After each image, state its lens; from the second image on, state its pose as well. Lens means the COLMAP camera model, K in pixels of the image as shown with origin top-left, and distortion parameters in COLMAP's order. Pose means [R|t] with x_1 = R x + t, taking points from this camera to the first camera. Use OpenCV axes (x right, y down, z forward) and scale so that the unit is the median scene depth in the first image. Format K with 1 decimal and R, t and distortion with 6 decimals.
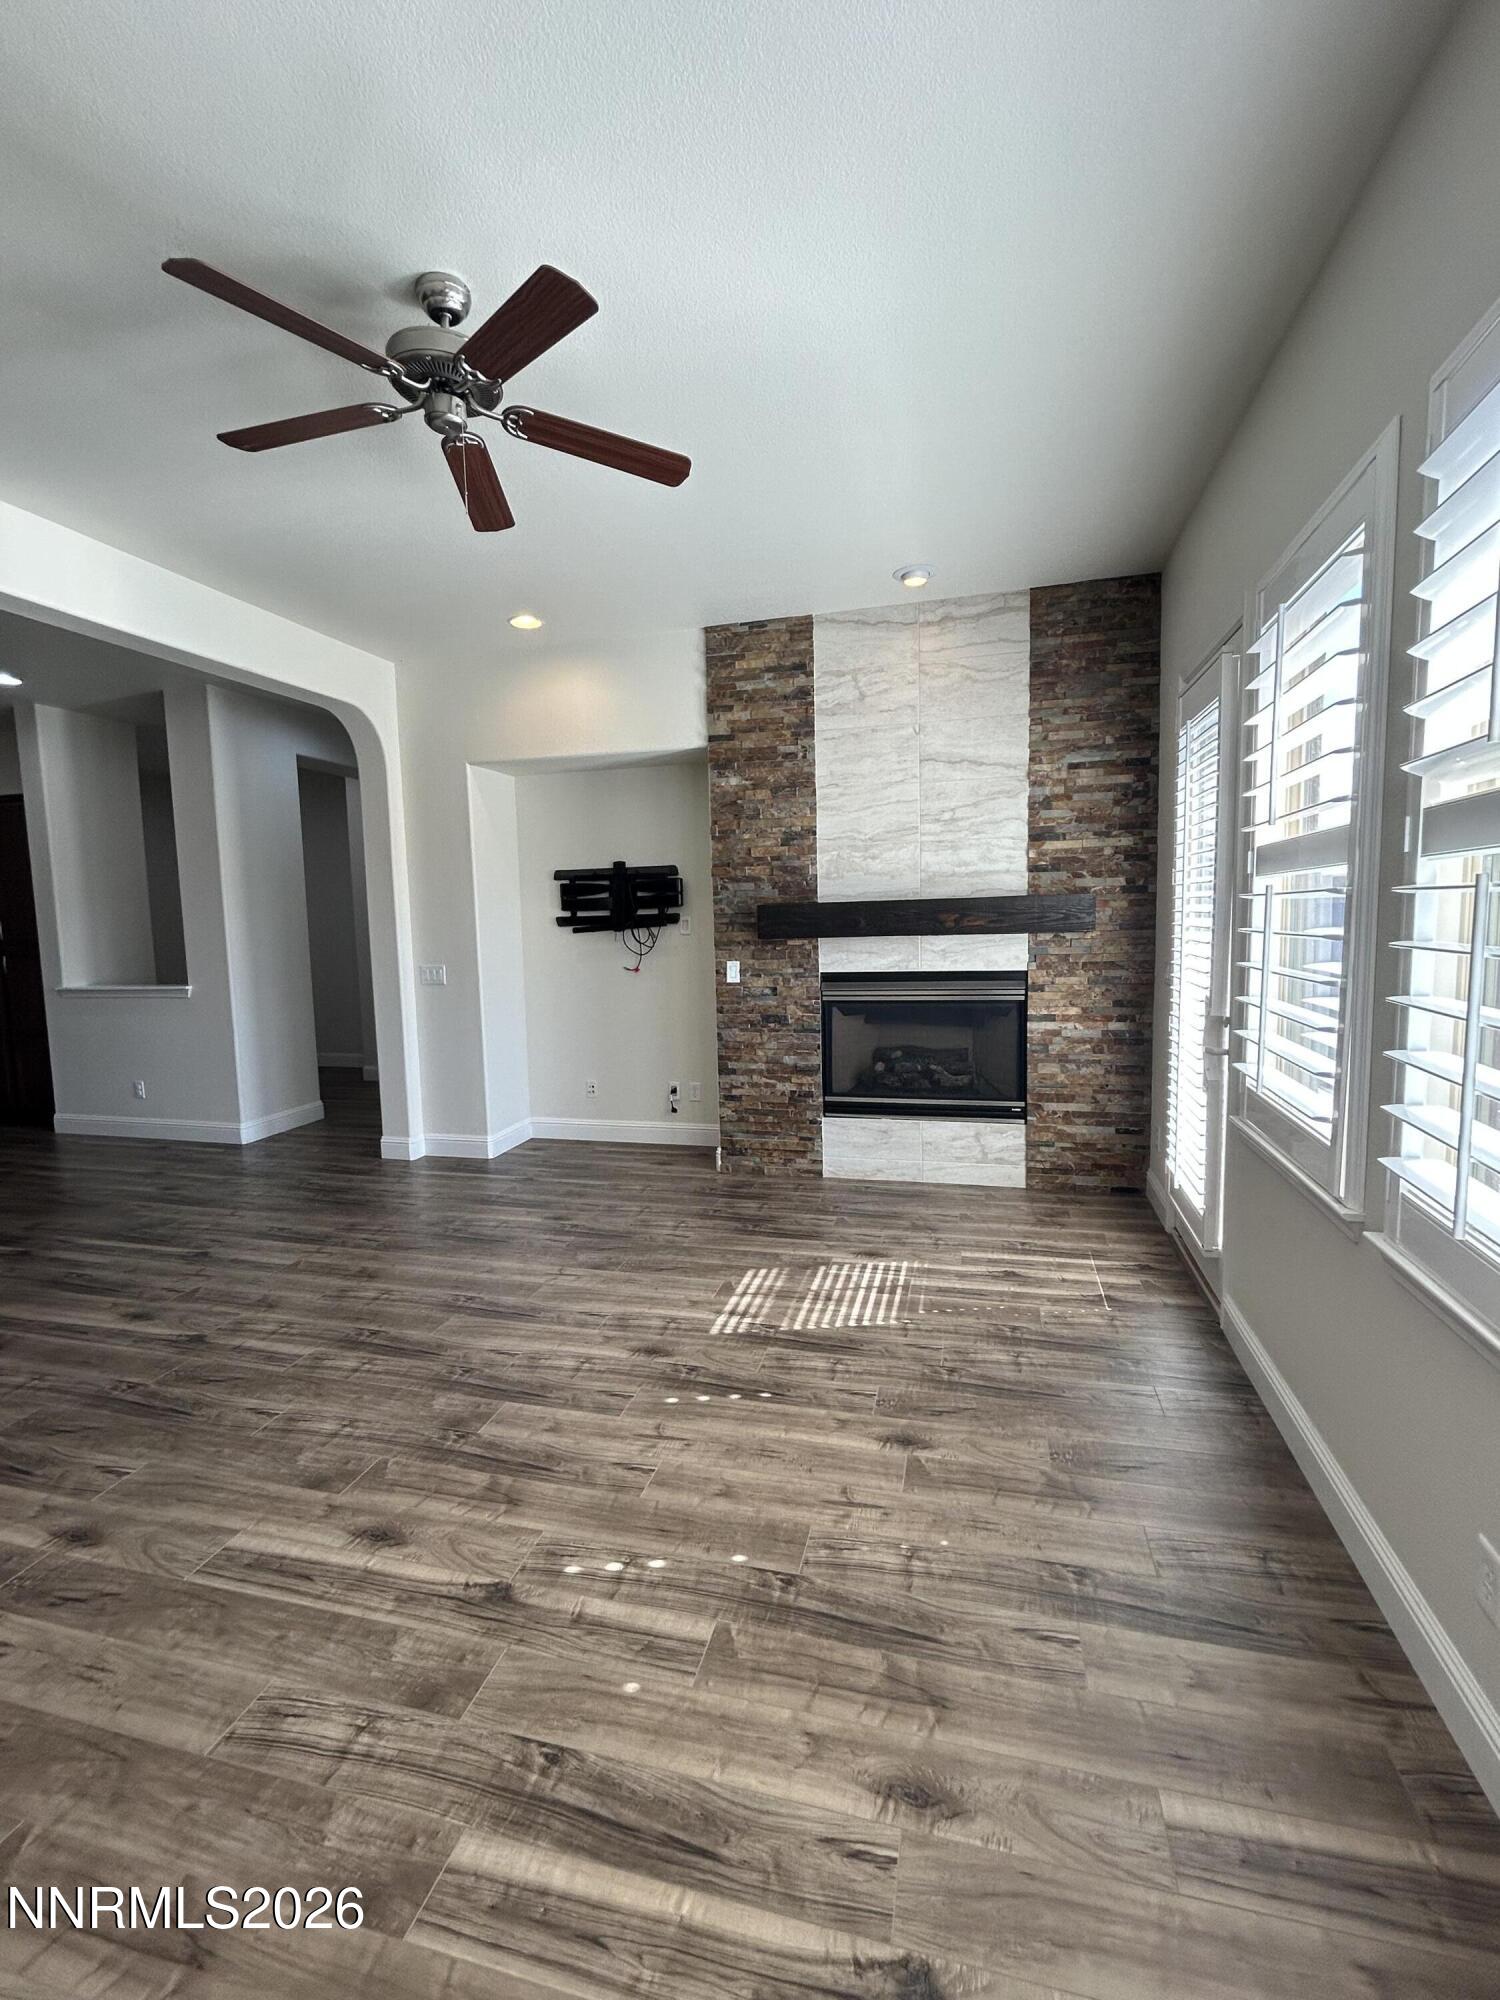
lens RADIAL K [[879.9, 0, 749.1], [0, 879.9, 1002.5], [0, 0, 1]] dist [-0.005083, 0.003258]
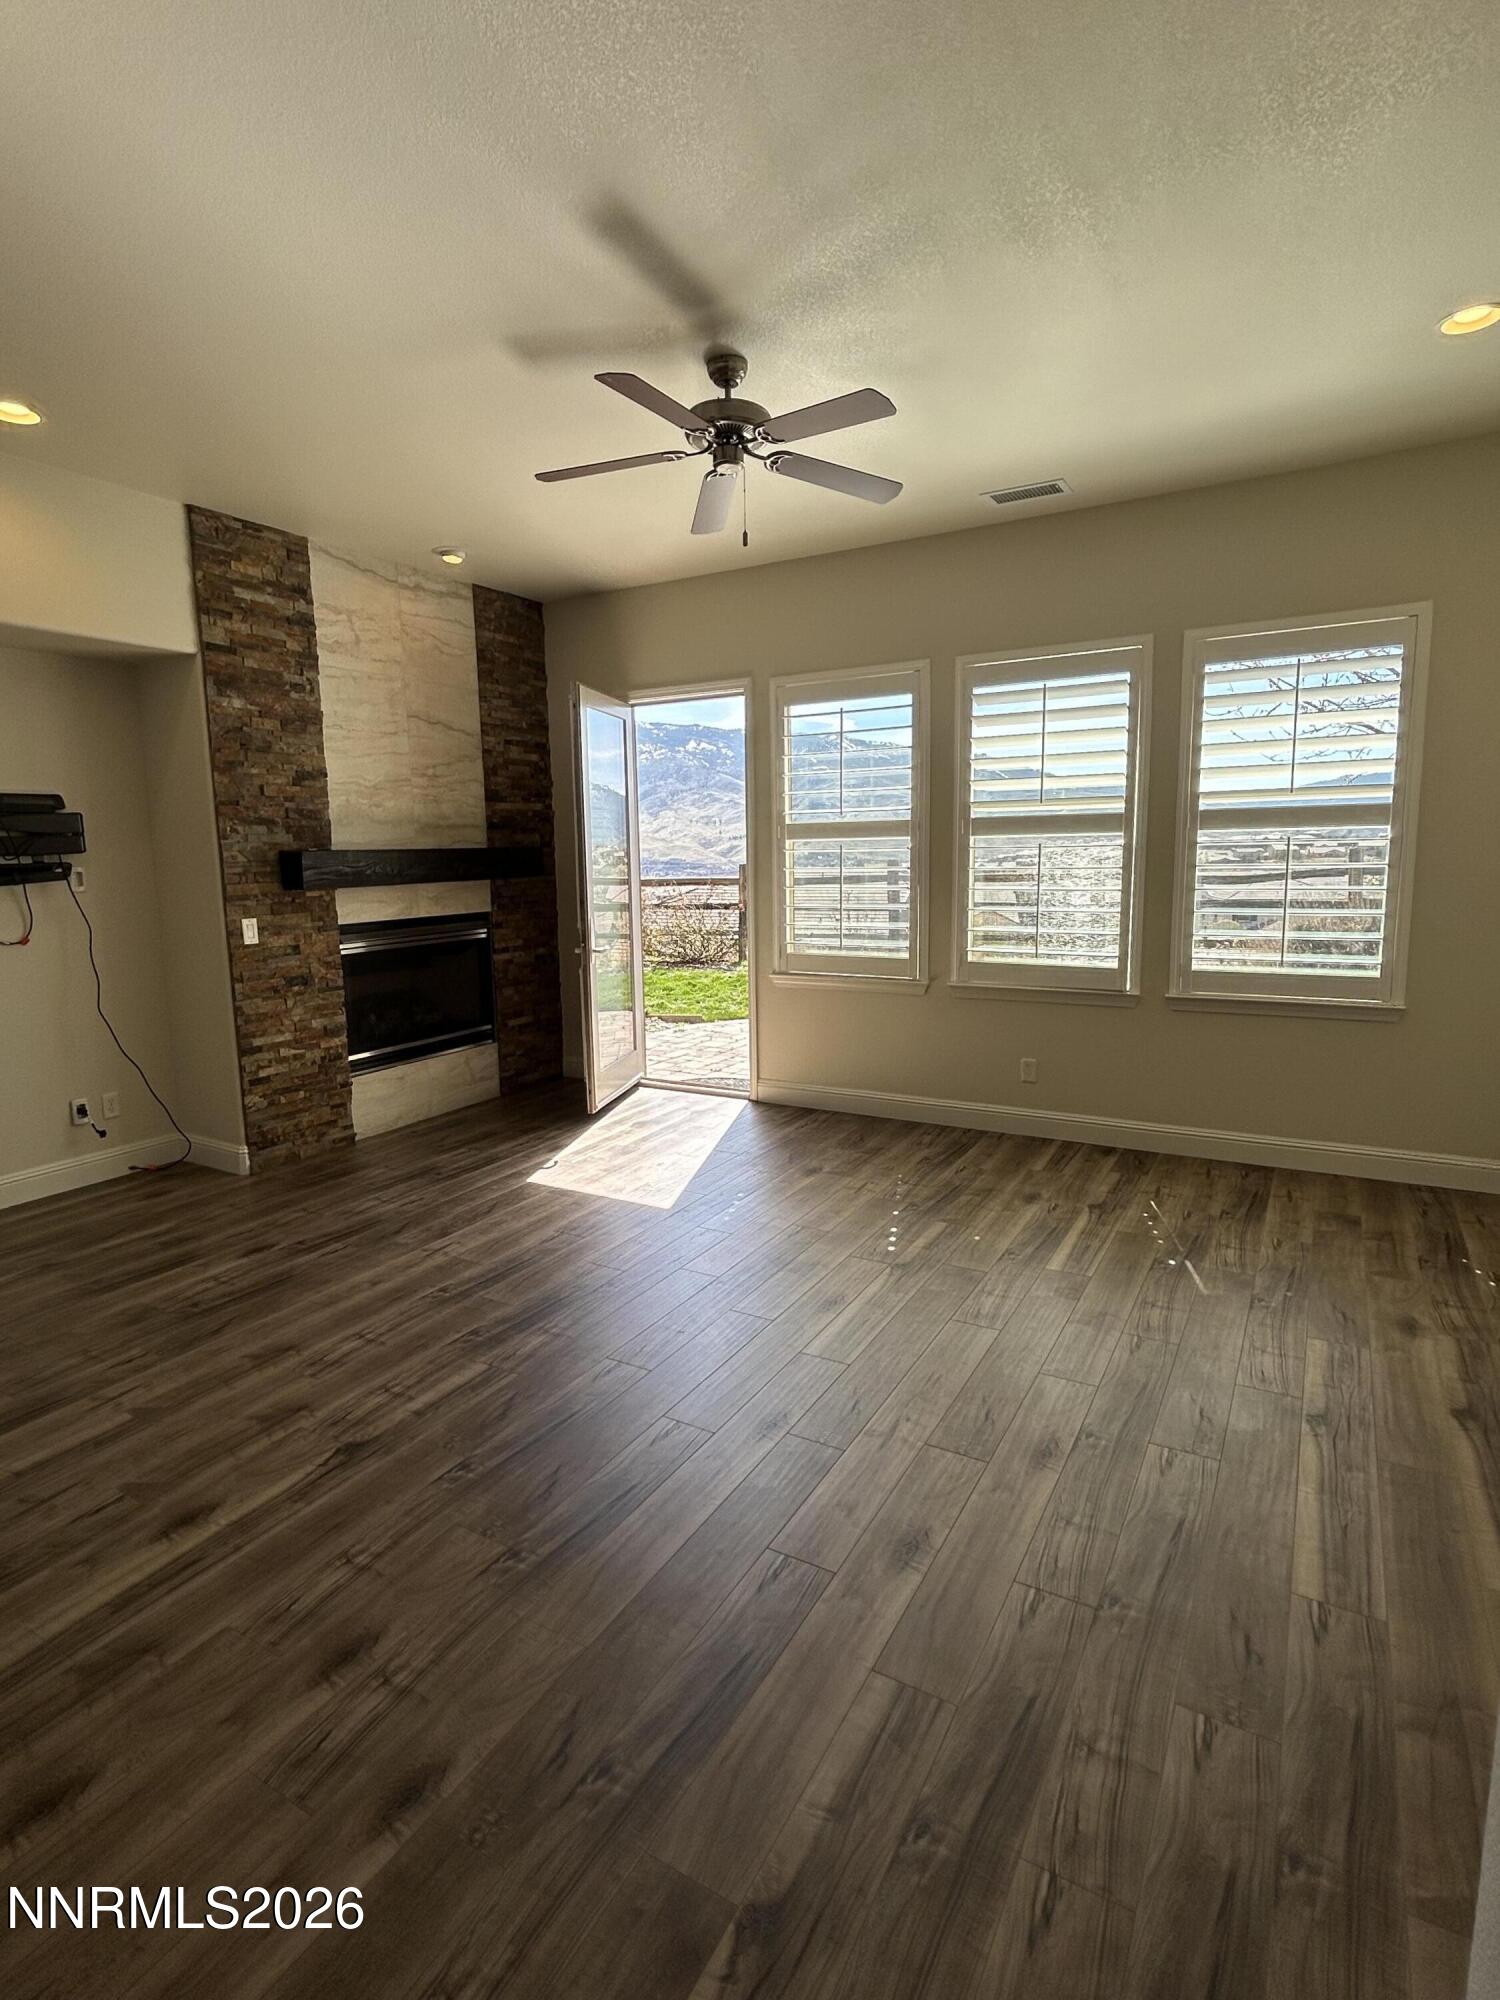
lens RADIAL K [[1003.2, 0, 759.8], [0, 1003.2, 997.0], [0, 0, 1]] dist [-0.011985, 0.006208]
pose [[0.253440, -0.122711, 0.959536, -0.867043], [0.107451, 0.989354, 0.098143, -0.014902], [-0.961365, 0.078230, 0.263928, 0.299141]]
